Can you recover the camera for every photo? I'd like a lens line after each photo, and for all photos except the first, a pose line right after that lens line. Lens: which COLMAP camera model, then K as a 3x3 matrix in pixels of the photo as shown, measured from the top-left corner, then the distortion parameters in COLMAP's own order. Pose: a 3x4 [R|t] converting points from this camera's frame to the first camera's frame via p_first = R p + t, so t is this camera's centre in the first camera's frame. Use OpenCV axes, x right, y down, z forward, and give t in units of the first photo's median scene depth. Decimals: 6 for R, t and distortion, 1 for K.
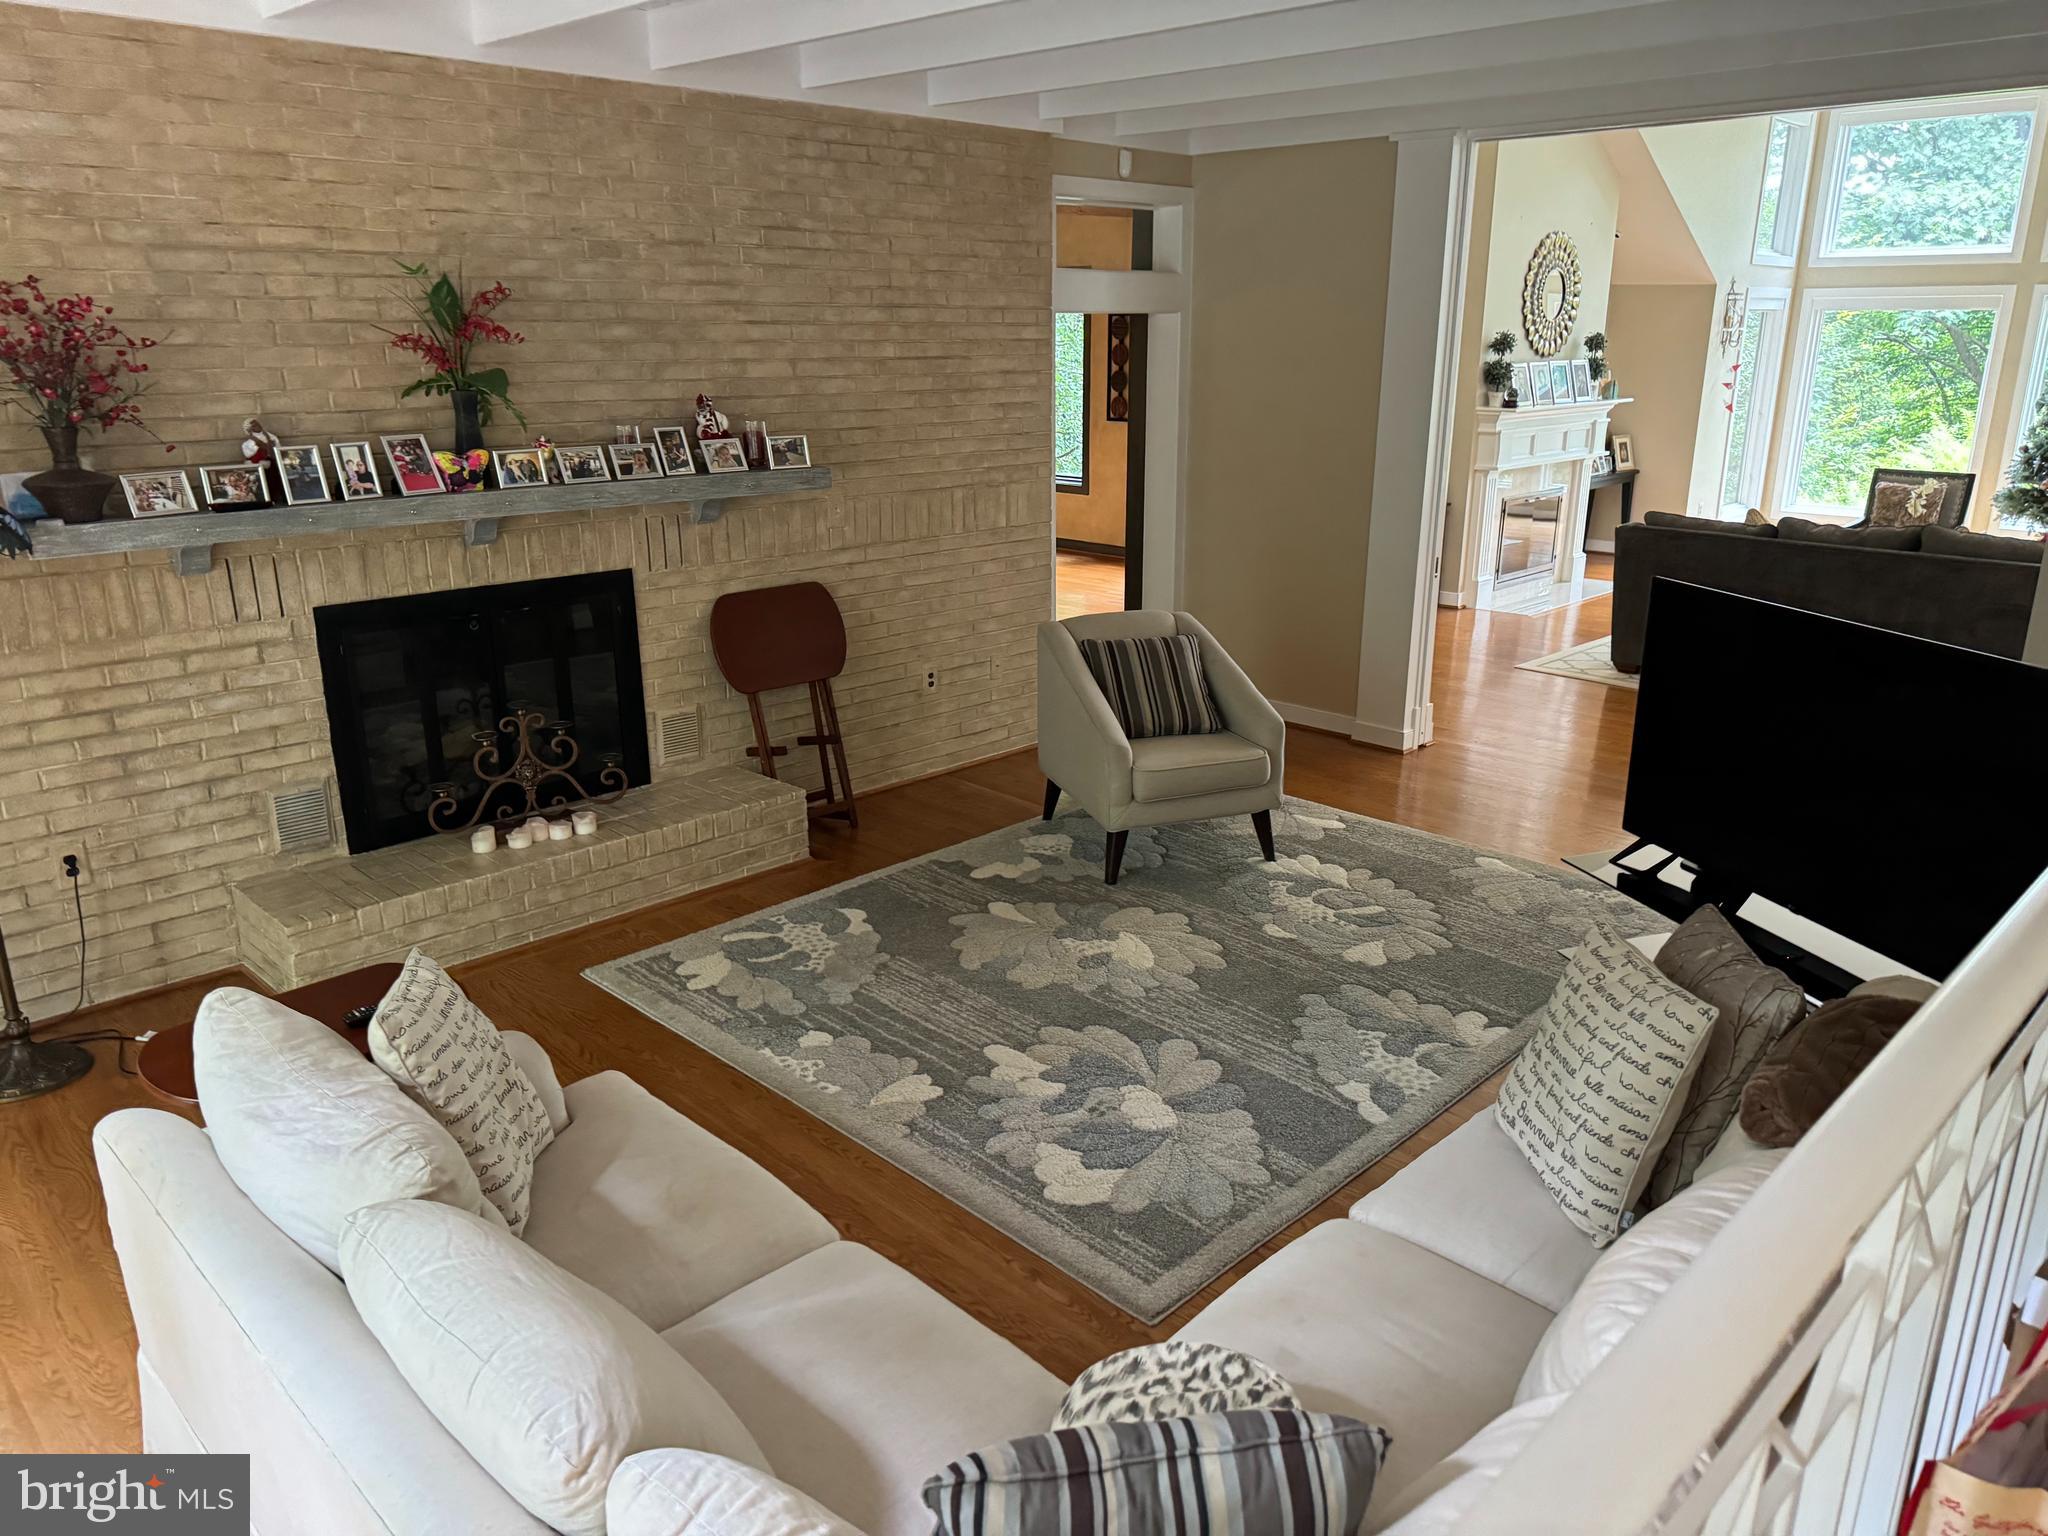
lens RADIAL K [[1443.4, 0, 1033.7], [0, 1443.4, 763.7], [0, 0, 1]] dist [0.041650, -0.039291]
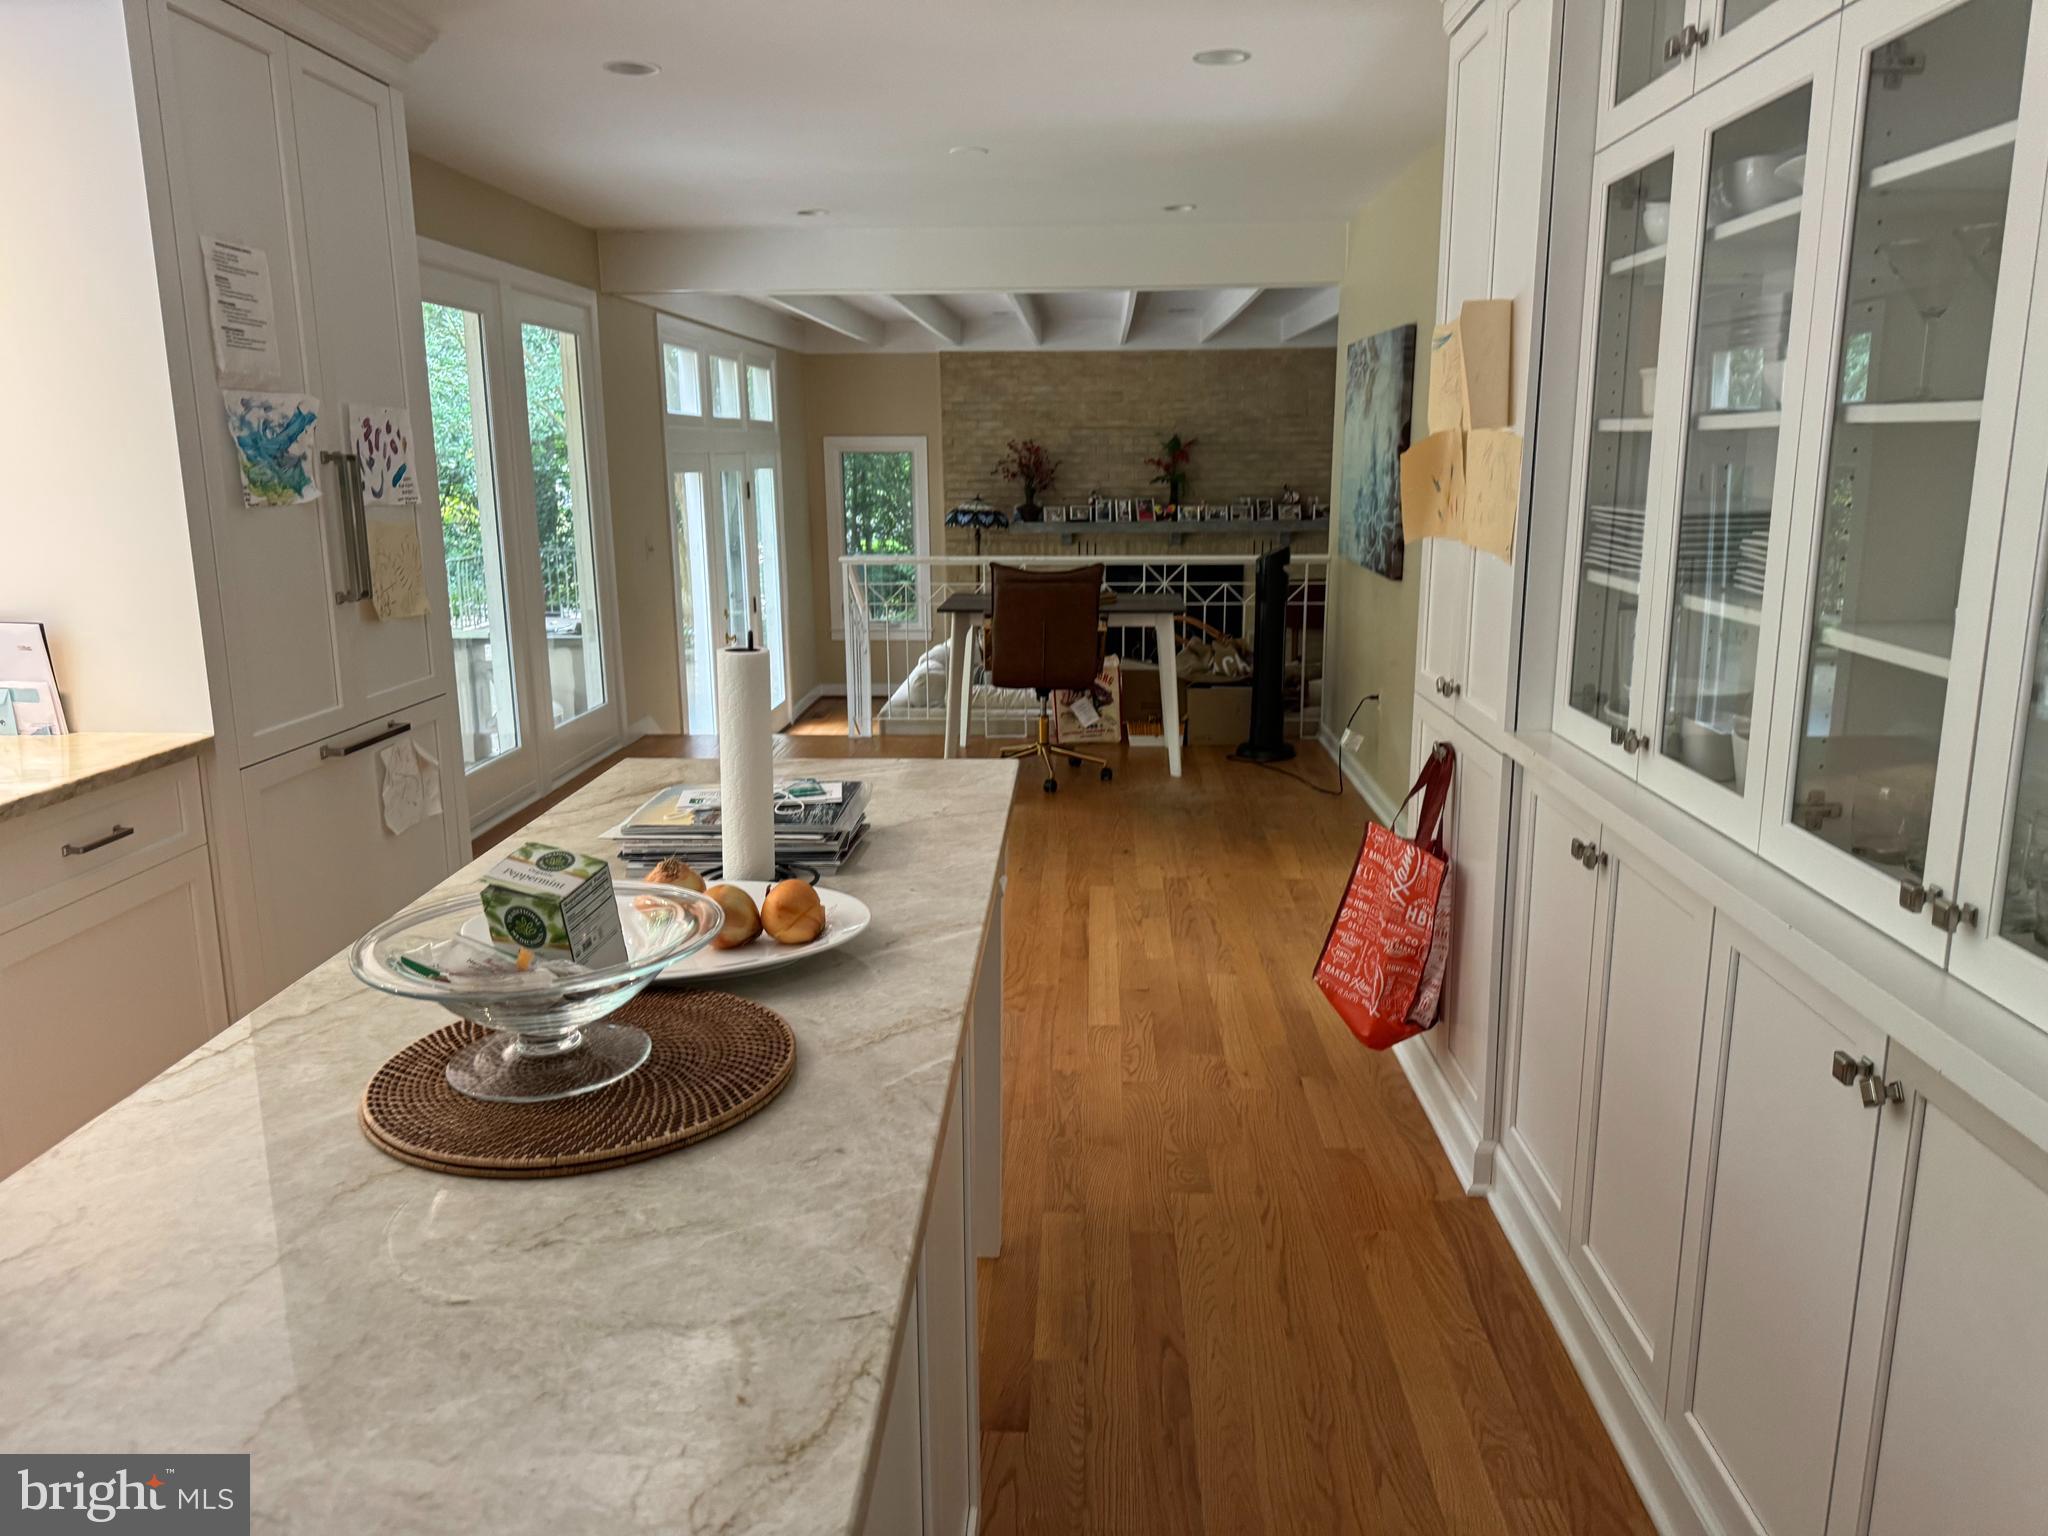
lens RADIAL K [[1443.4, 0, 1021.5], [0, 1443.4, 766.5], [0, 0, 1]] dist [0.041650, -0.039291]
pose [[0.665666, 0.156304, -0.729697, 1.307226], [-0.209535, 0.977631, 0.018263, 0.224701], [0.716228, 0.140740, 0.683527, -0.787211]]
